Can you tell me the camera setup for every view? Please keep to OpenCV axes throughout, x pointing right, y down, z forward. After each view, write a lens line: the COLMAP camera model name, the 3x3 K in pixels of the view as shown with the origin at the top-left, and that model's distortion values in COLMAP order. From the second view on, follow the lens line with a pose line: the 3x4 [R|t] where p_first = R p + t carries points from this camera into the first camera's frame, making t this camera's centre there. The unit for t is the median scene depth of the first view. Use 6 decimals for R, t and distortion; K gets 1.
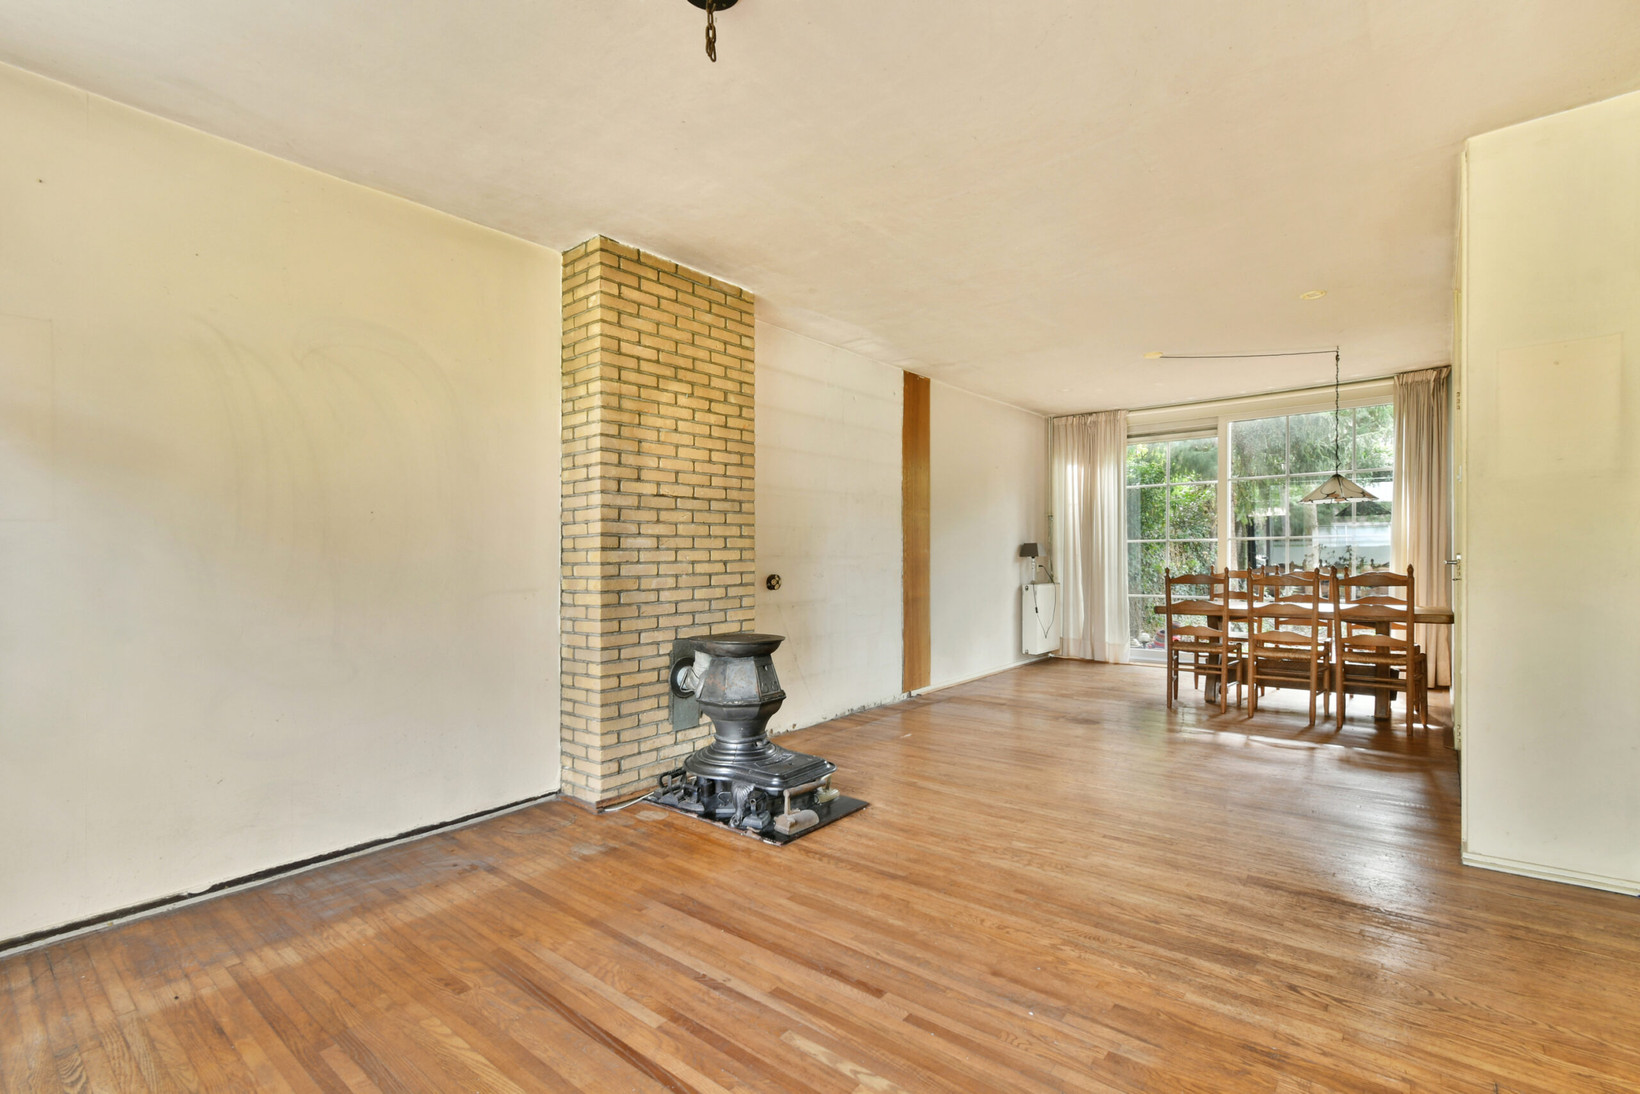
lens RADIAL K [[749.0, 0, 827.5], [0, 749.0, 550.0], [0, 0, 1]] dist [0.001798, -0.000960]
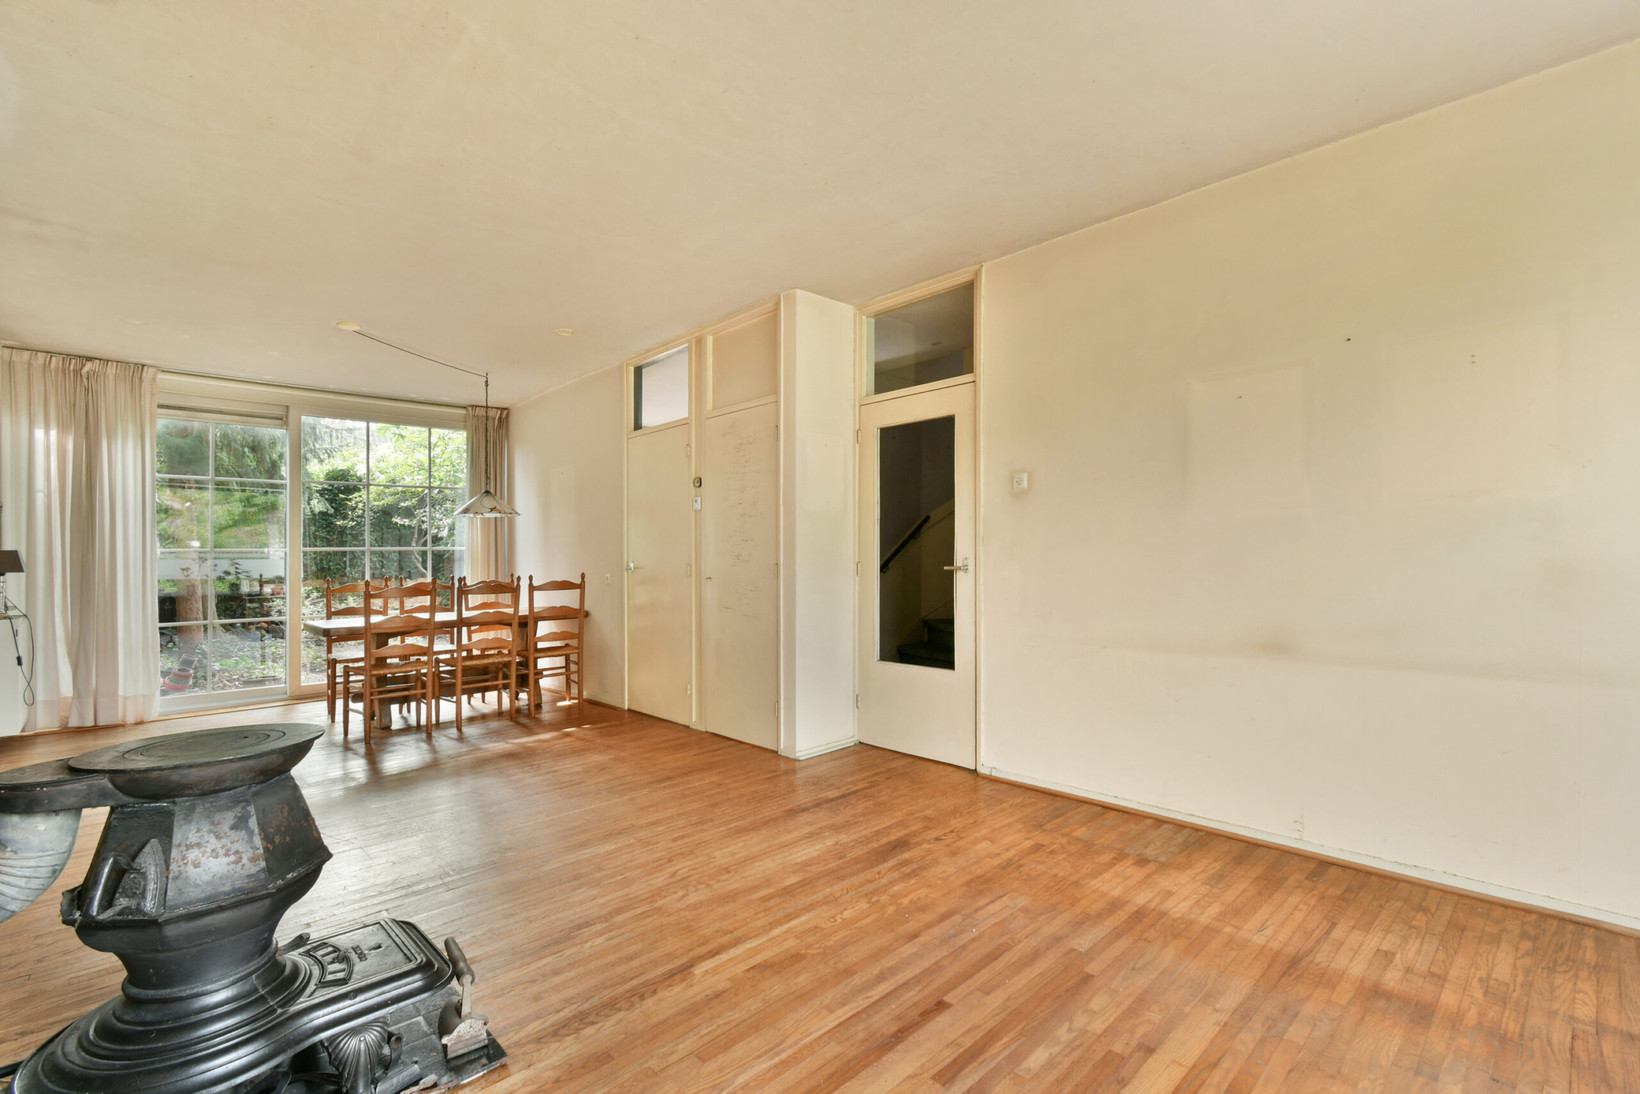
lens RADIAL K [[749.0, 0, 828.9], [0, 749.0, 552.7], [0, 0, 1]] dist [0.001798, -0.000960]
pose [[0.114617, 0.015377, 0.993291, -0.677150], [0.007417, 0.999839, -0.016335, 0.021170], [-0.993382, 0.009240, 0.114484, 0.767774]]
